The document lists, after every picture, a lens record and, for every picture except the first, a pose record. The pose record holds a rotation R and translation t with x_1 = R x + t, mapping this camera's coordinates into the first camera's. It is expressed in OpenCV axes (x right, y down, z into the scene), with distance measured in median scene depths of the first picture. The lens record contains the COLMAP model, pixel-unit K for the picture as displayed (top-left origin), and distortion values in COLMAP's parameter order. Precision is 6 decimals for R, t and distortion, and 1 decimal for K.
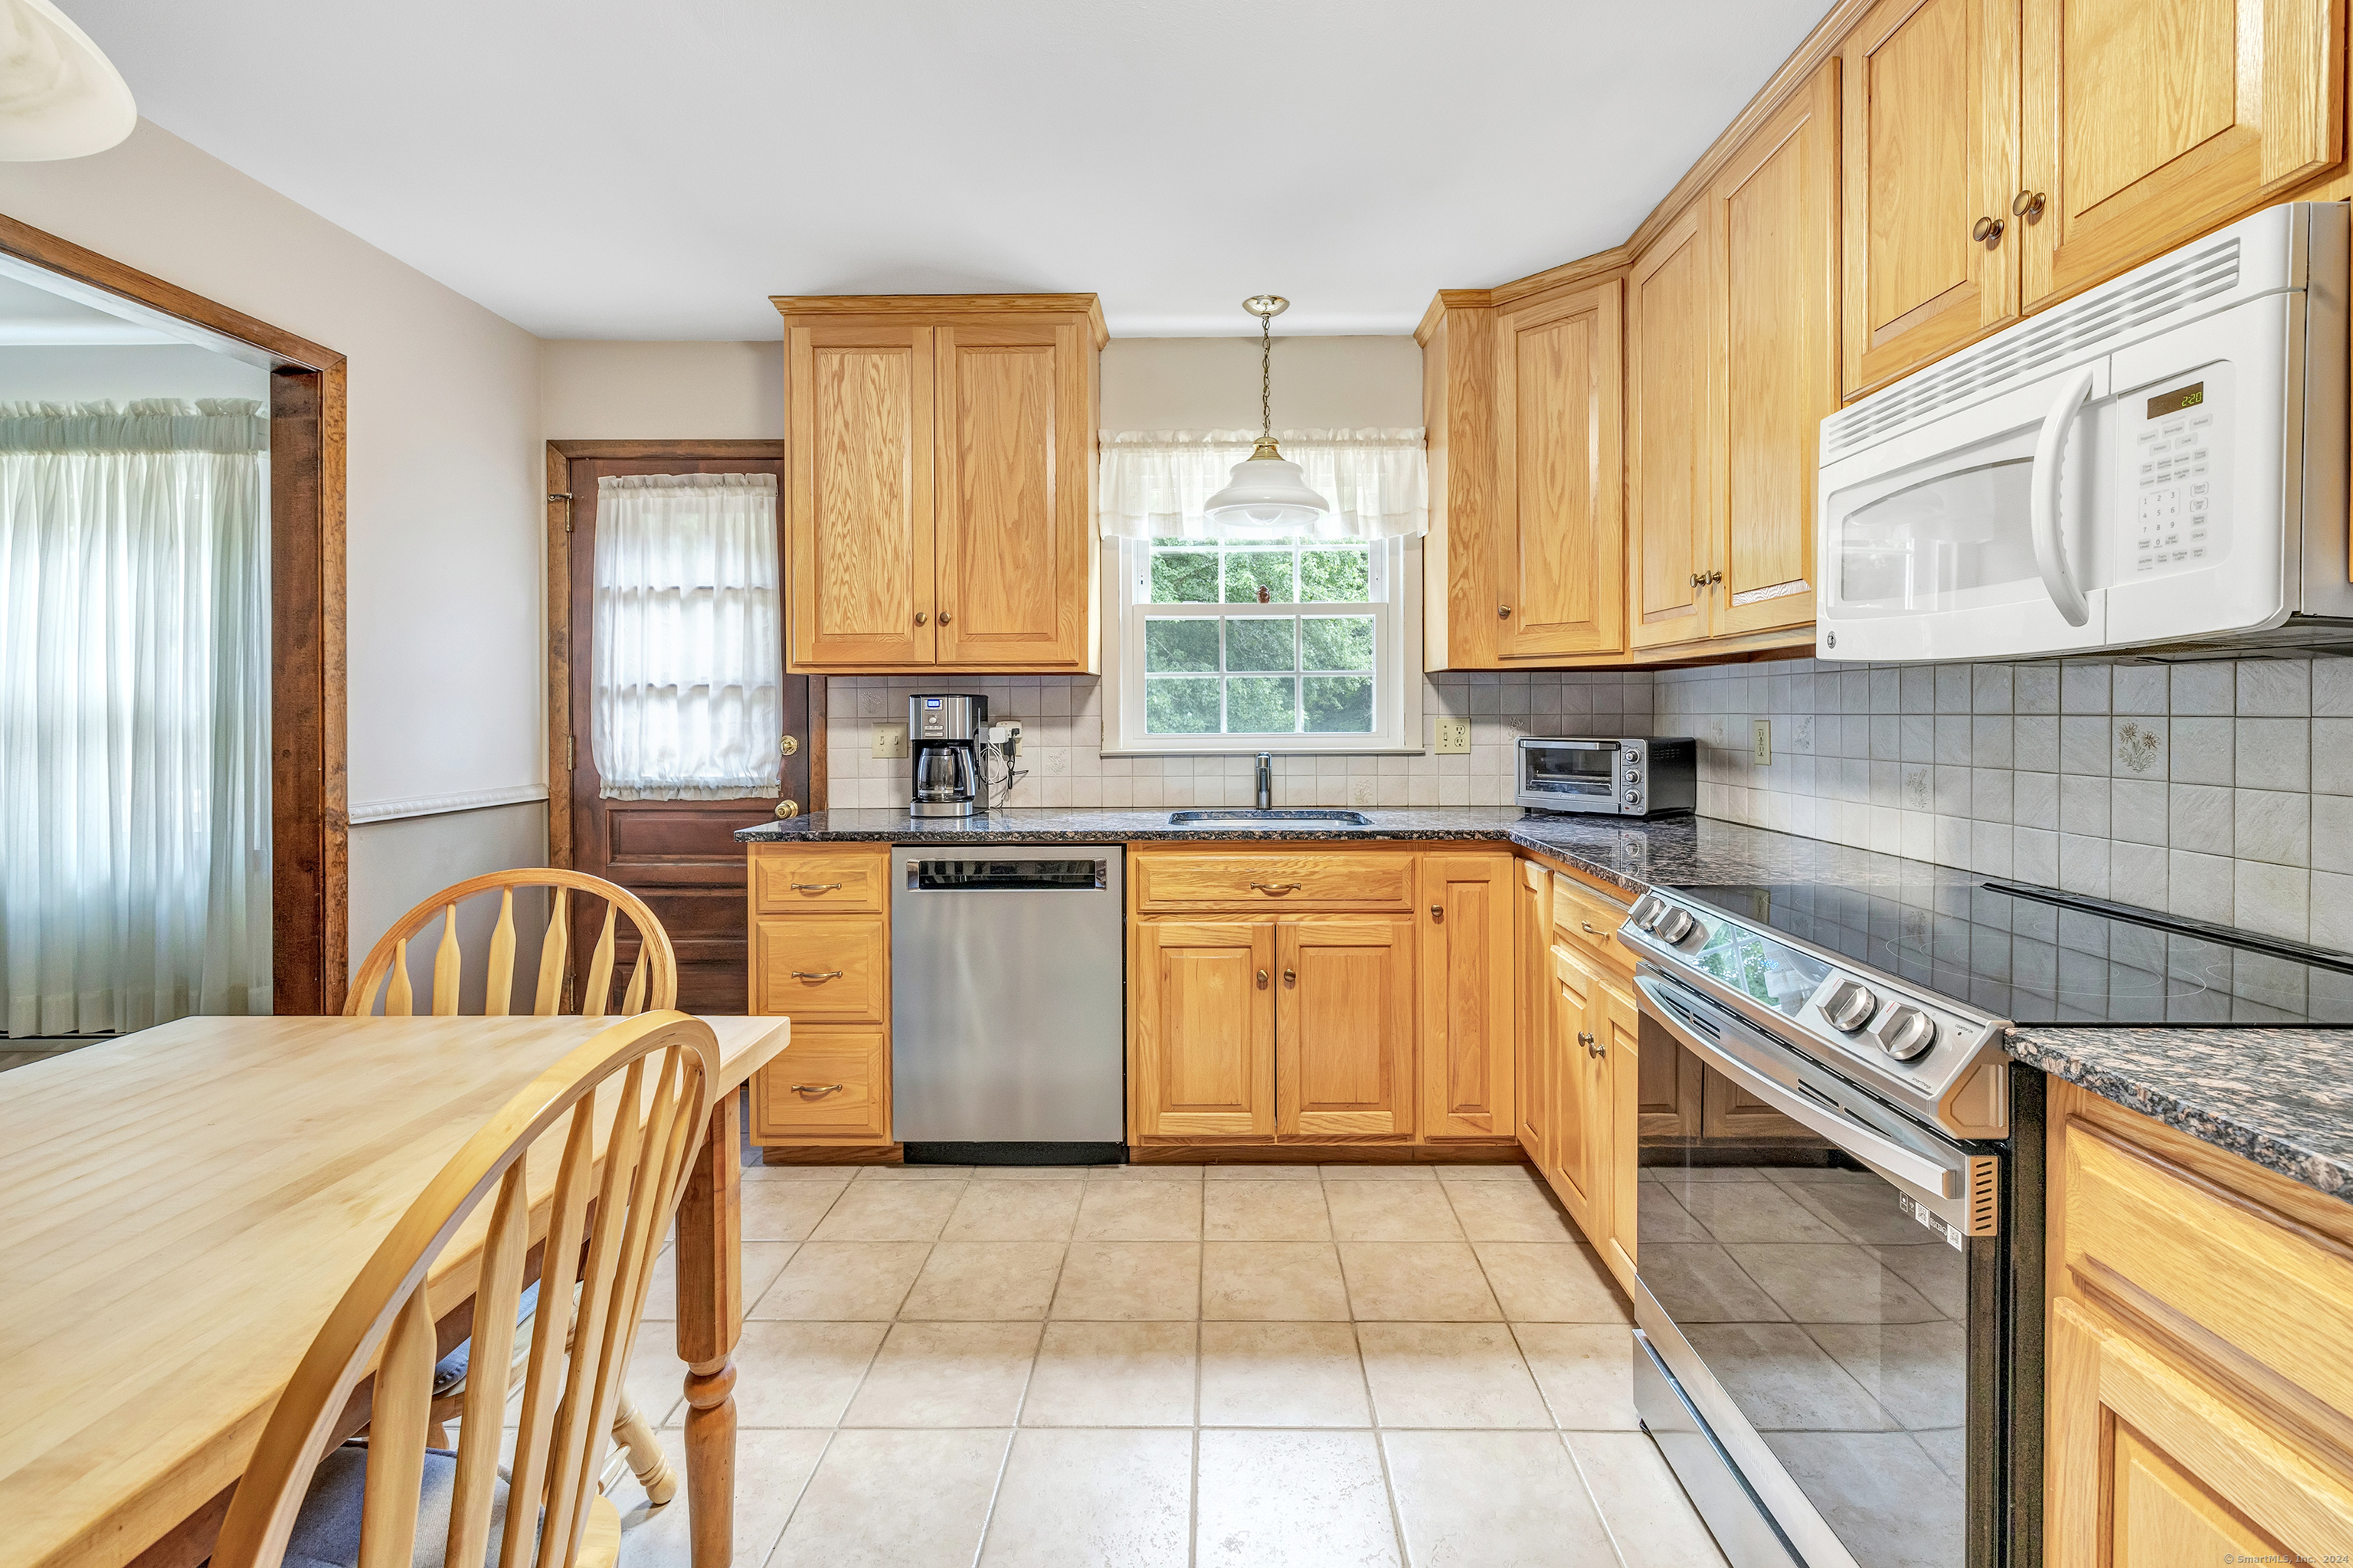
lens RADIAL K [[987.2, 0, 1173.3], [0, 987.2, 711.3], [0, 0, 1]] dist [-0.000086, -0.000110]
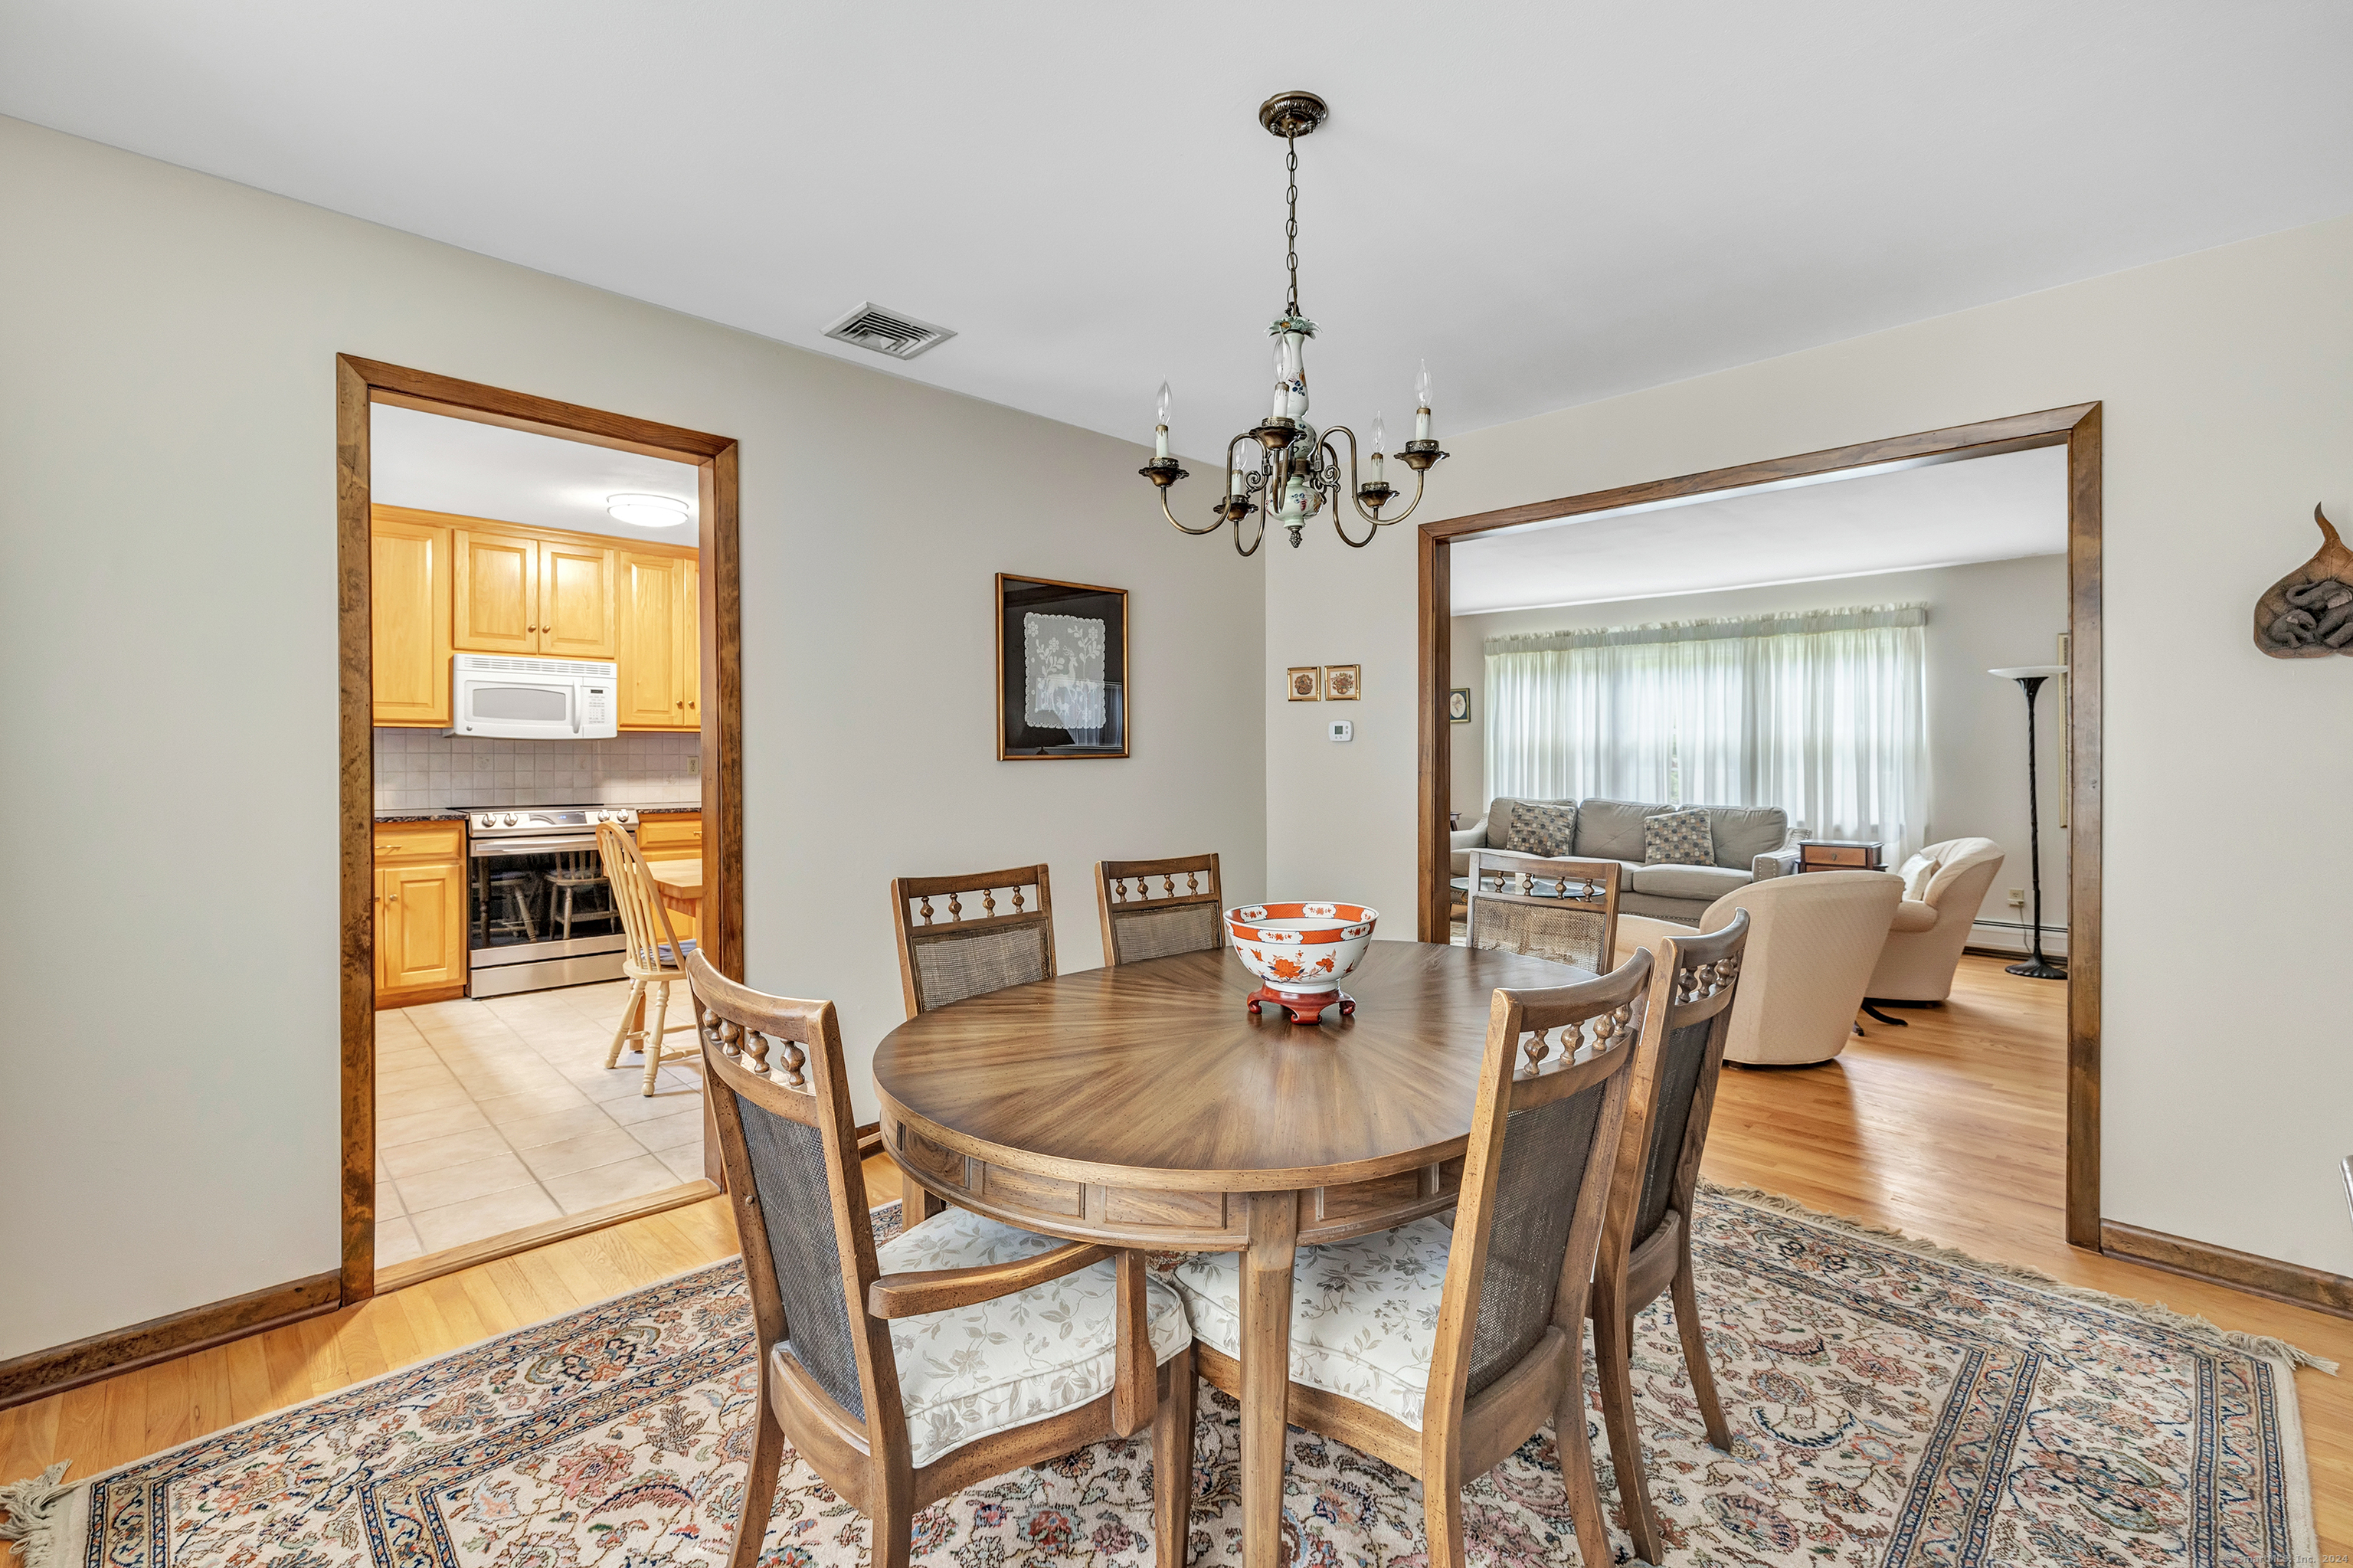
lens RADIAL K [[1005.9, 0, 1164.3], [0, 1005.9, 779.0], [0, 0, 1]] dist [0.002331, -0.000125]
pose [[-0.709653, -0.020485, 0.704254, -1.703972], [-0.004954, 0.999698, 0.024087, -0.001395], [-0.704534, 0.013605, -0.709540, 0.945441]]
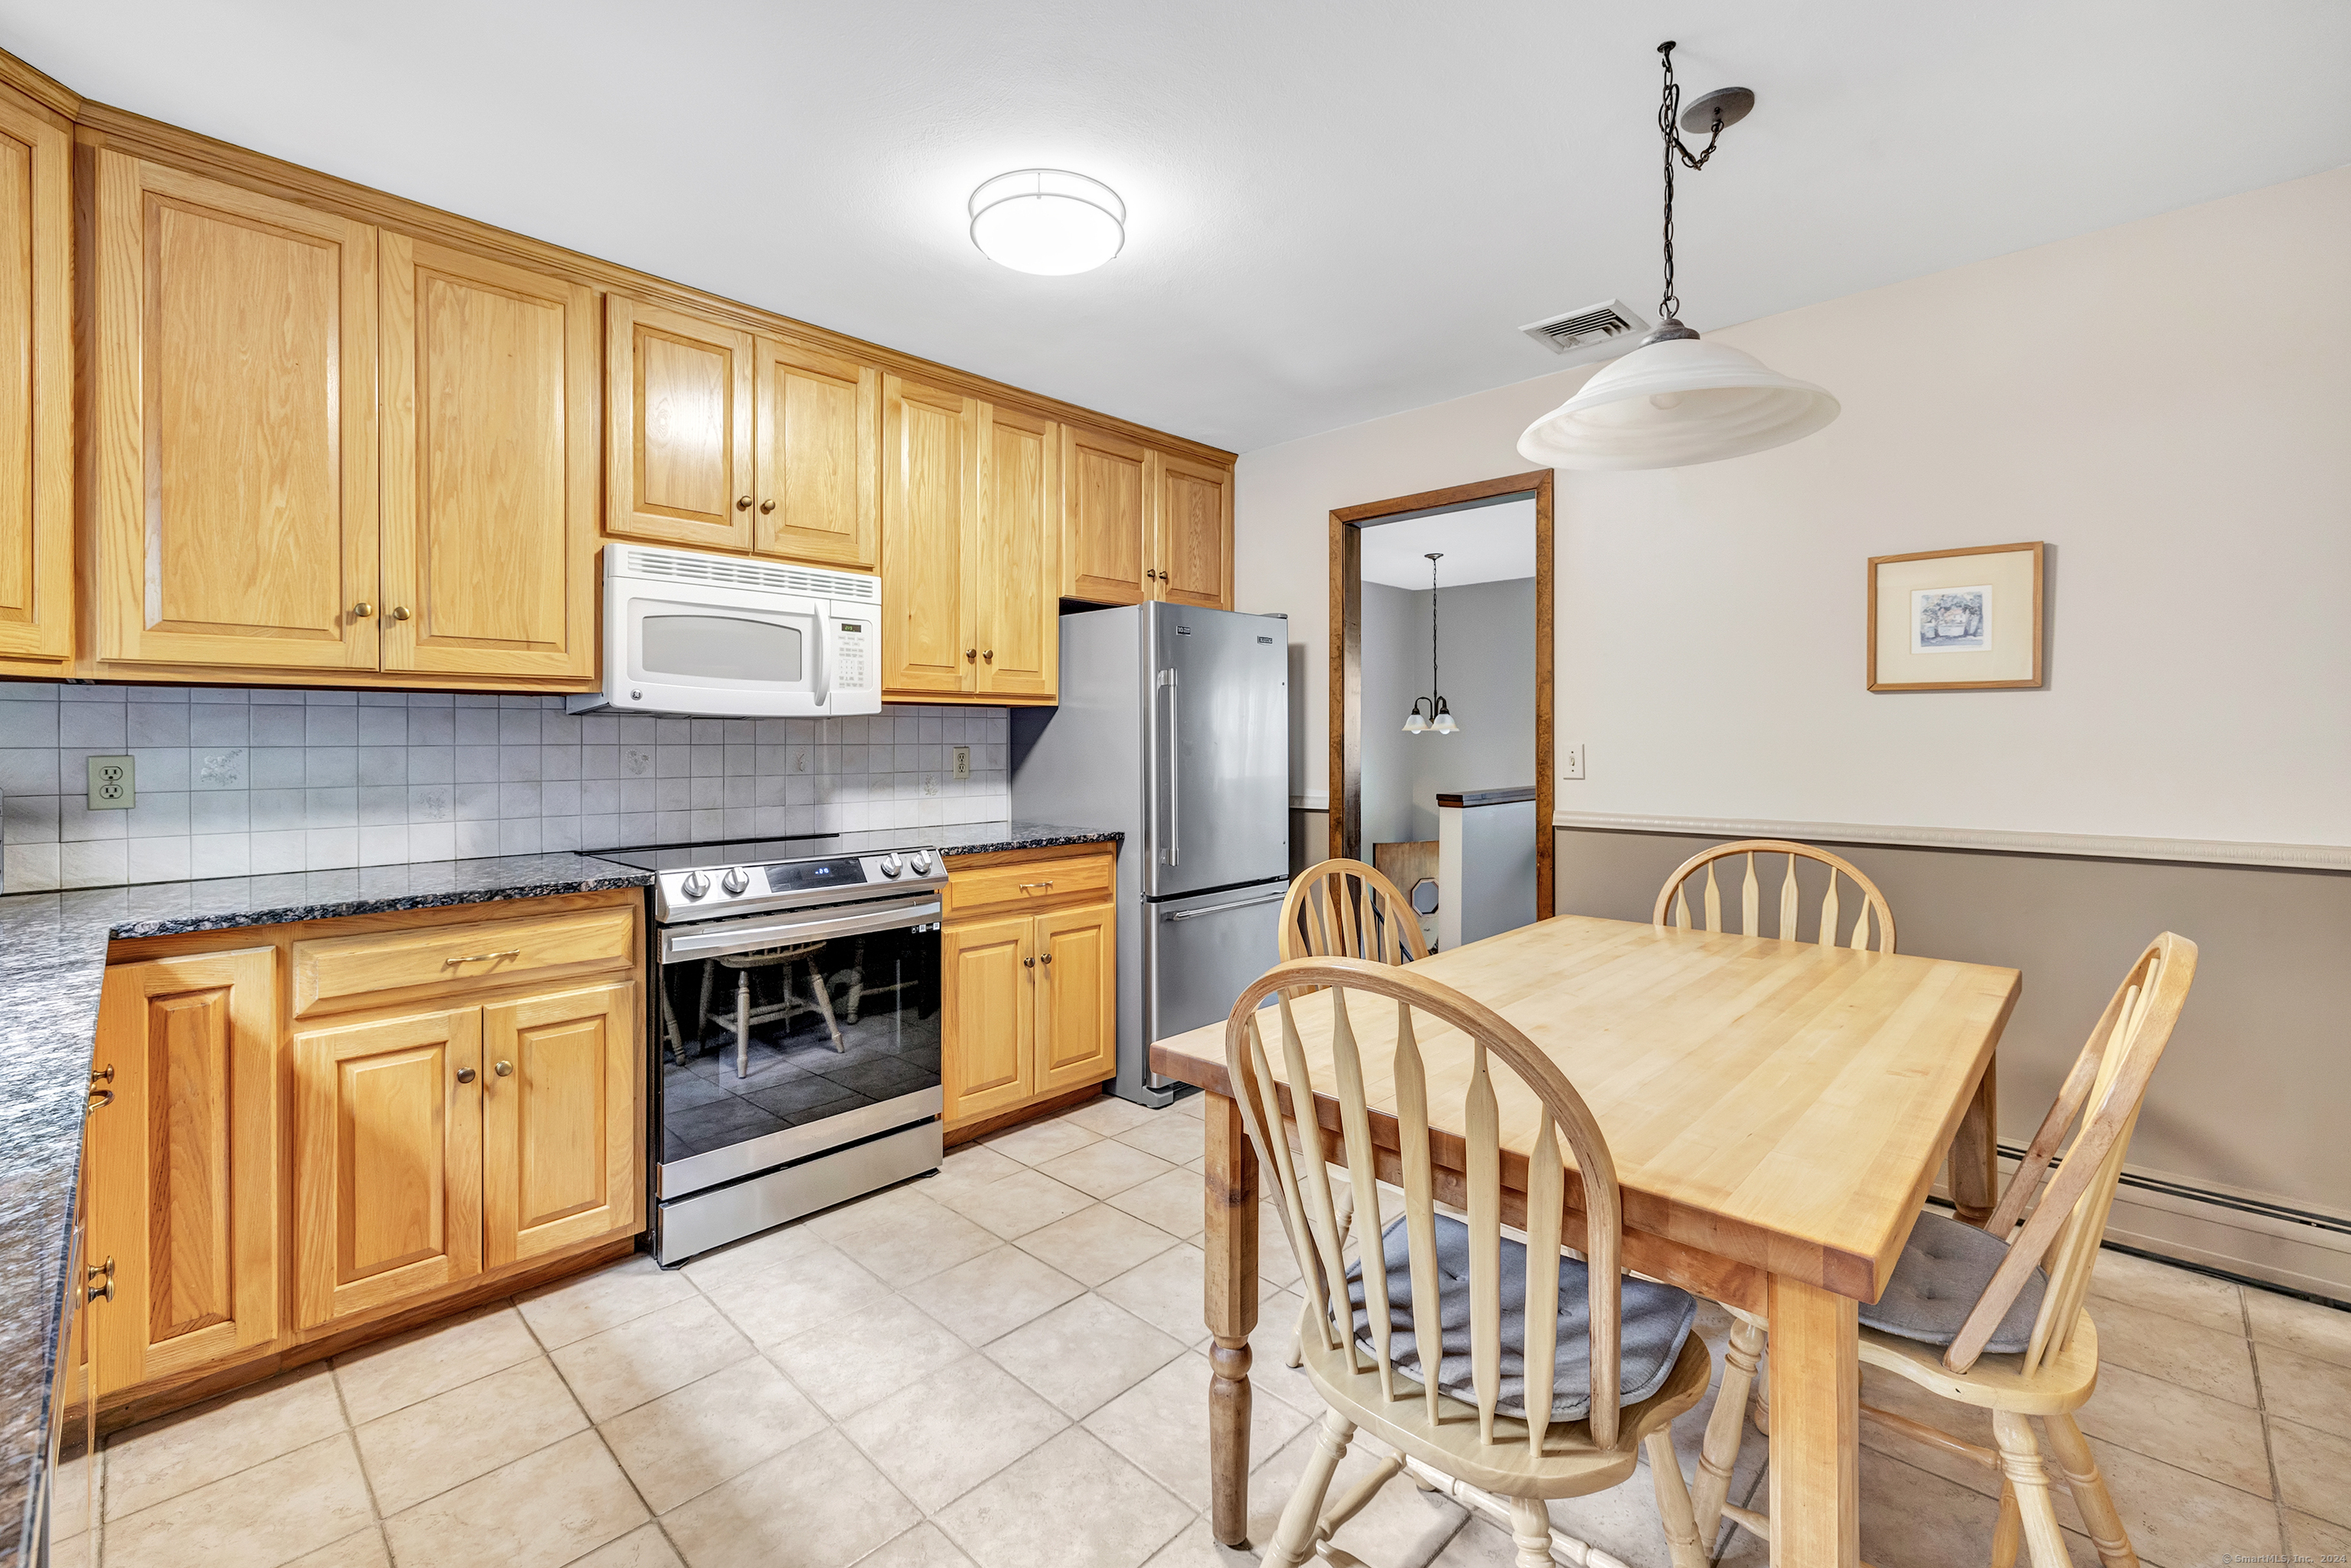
lens RADIAL K [[985.5, 0, 1174.4], [0, 985.5, 748.2], [0, 0, 1]] dist [0.001976, 0.000208]
pose [[-0.736595, -0.000204, 0.676334, -0.538944], [0.006241, 0.999955, 0.007099, 0.001939], [-0.676306, 0.009450, -0.736561, 0.866879]]
